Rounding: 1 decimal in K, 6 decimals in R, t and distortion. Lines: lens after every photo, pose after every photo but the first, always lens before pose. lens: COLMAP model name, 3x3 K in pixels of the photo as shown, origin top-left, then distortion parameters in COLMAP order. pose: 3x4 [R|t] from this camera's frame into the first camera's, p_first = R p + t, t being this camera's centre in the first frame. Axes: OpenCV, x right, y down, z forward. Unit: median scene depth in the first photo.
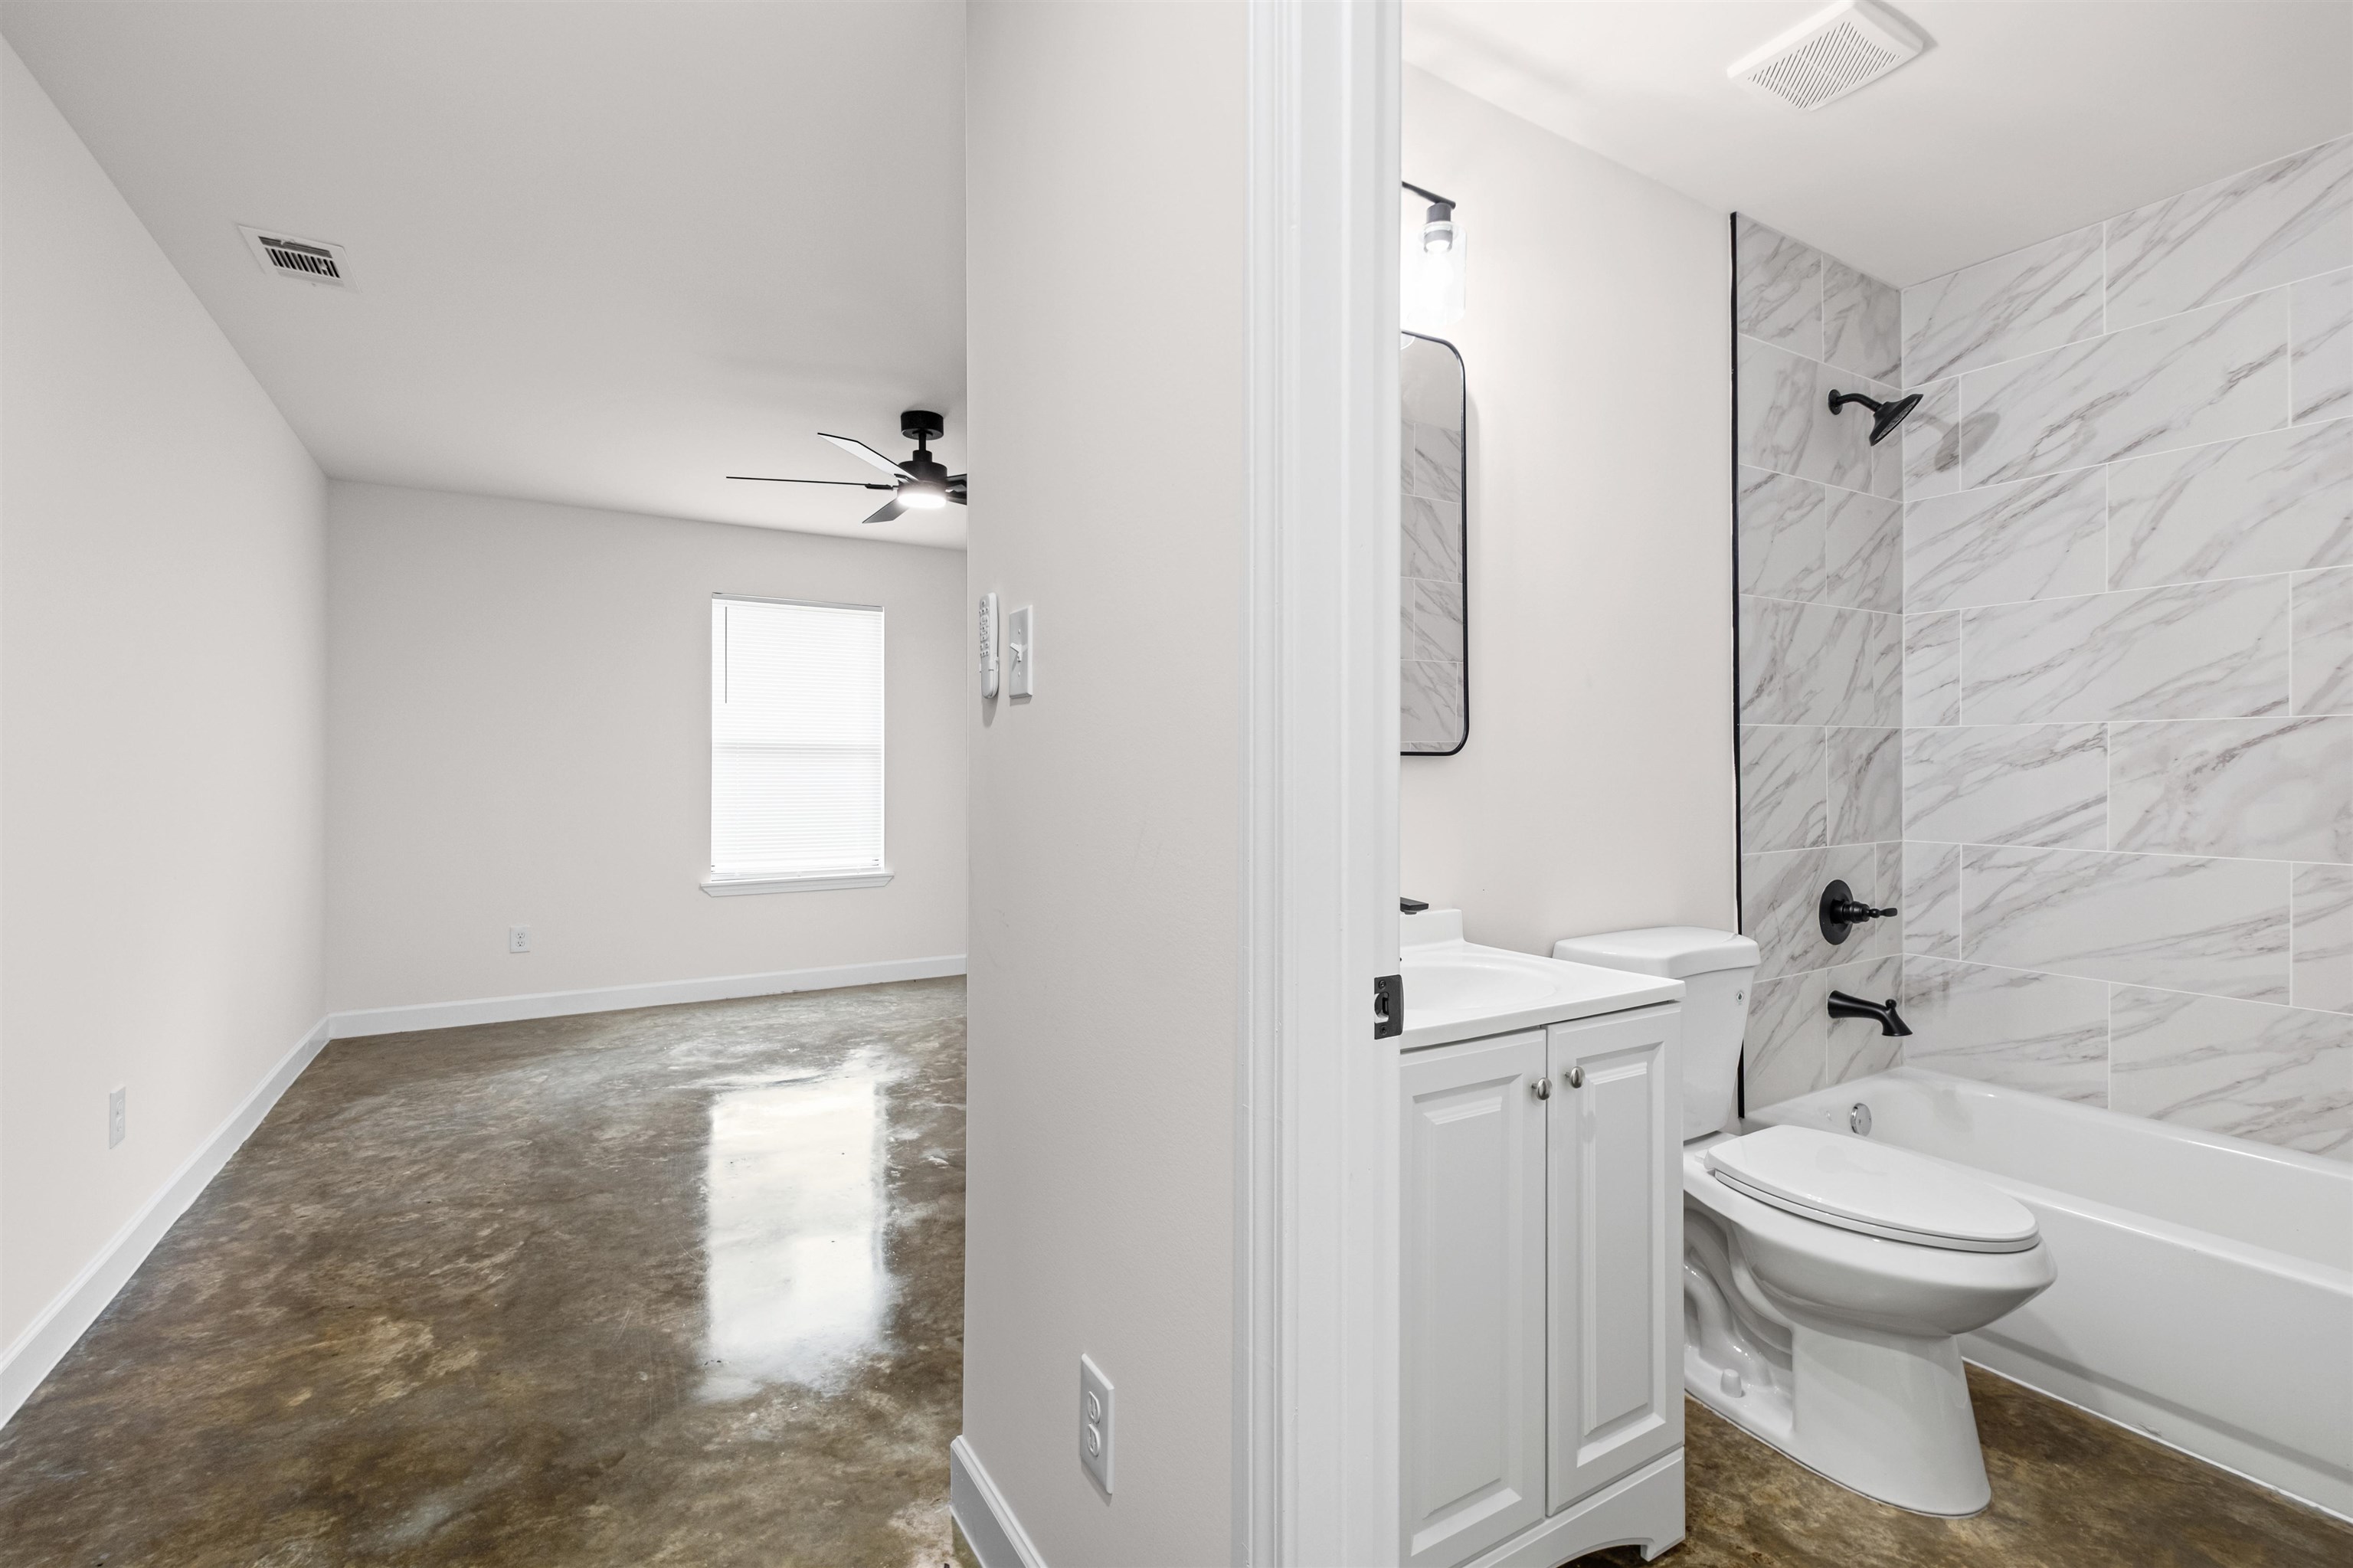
lens RADIAL K [[1040.5, 0, 1170.2], [0, 1040.5, 772.8], [0, 0, 1]] dist [0.001376, -0.001086]
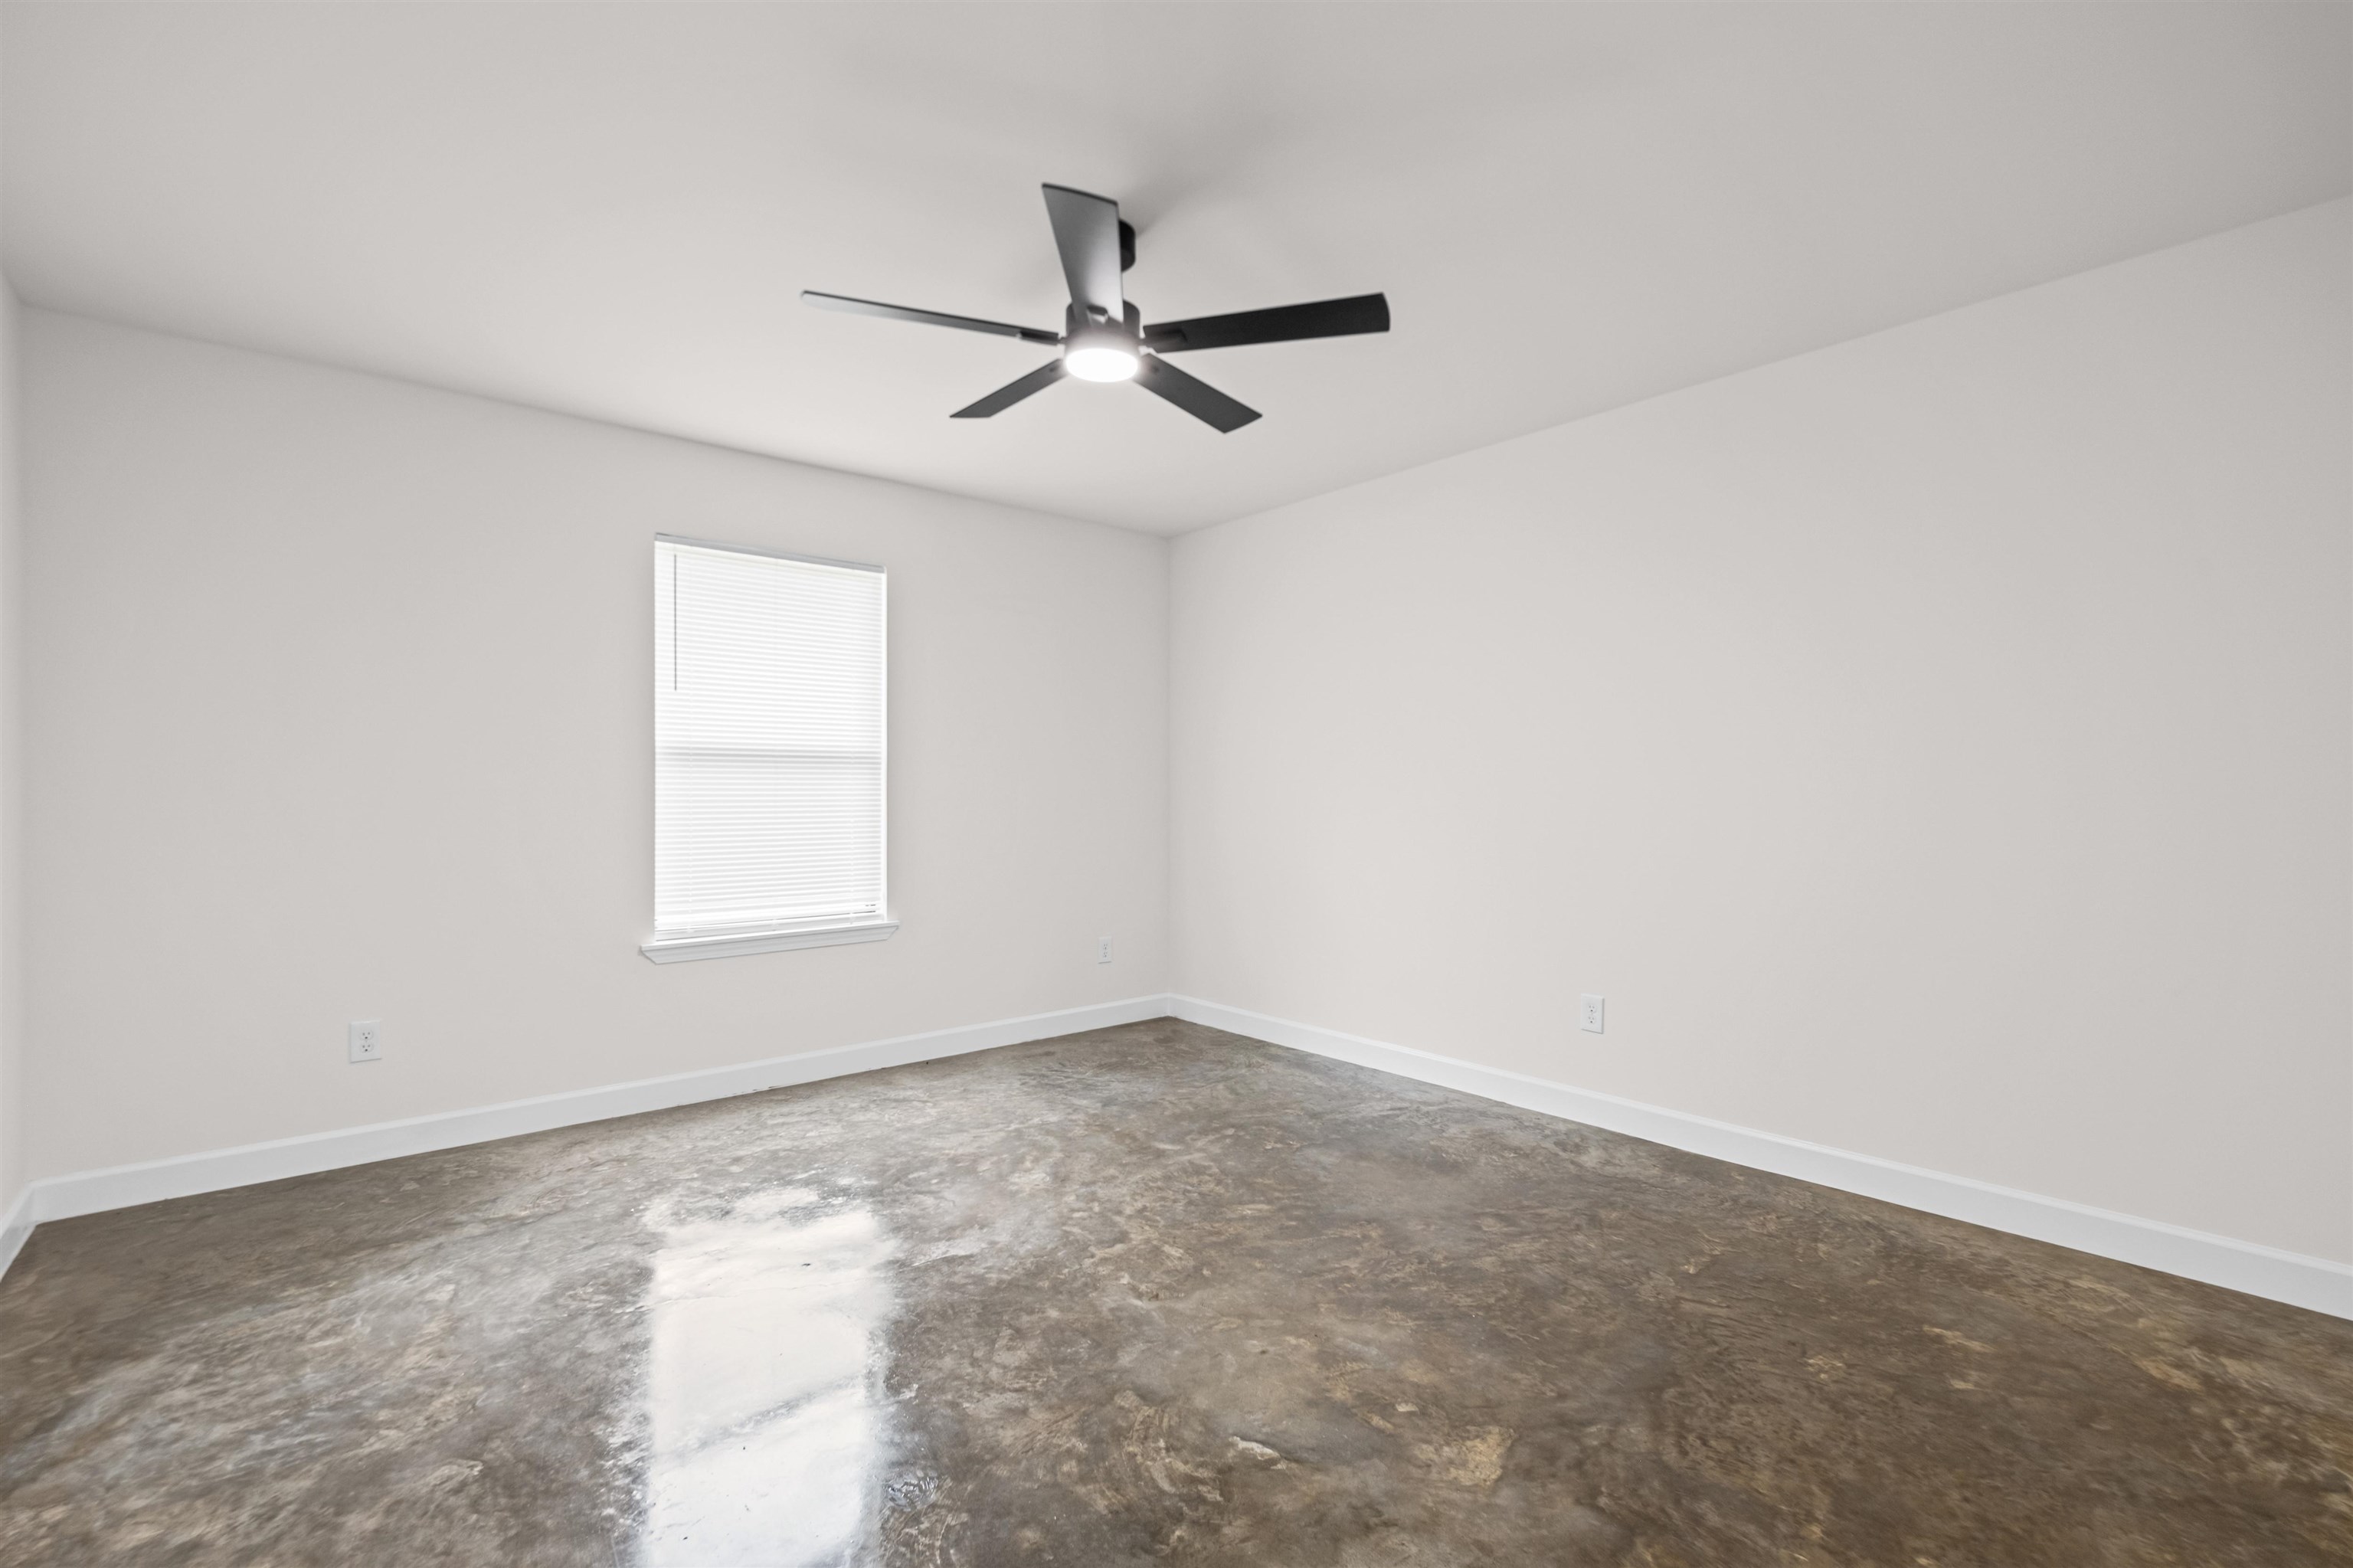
lens RADIAL K [[1040.5, 0, 1171.9], [0, 1040.5, 802.0], [0, 0, 1]] dist [0.001376, -0.001086]
pose [[0.987267, -0.003286, 0.159040, -0.295817], [0.001722, 0.999949, 0.009975, 0.003596], [-0.159064, -0.009574, 0.987222, 0.354288]]
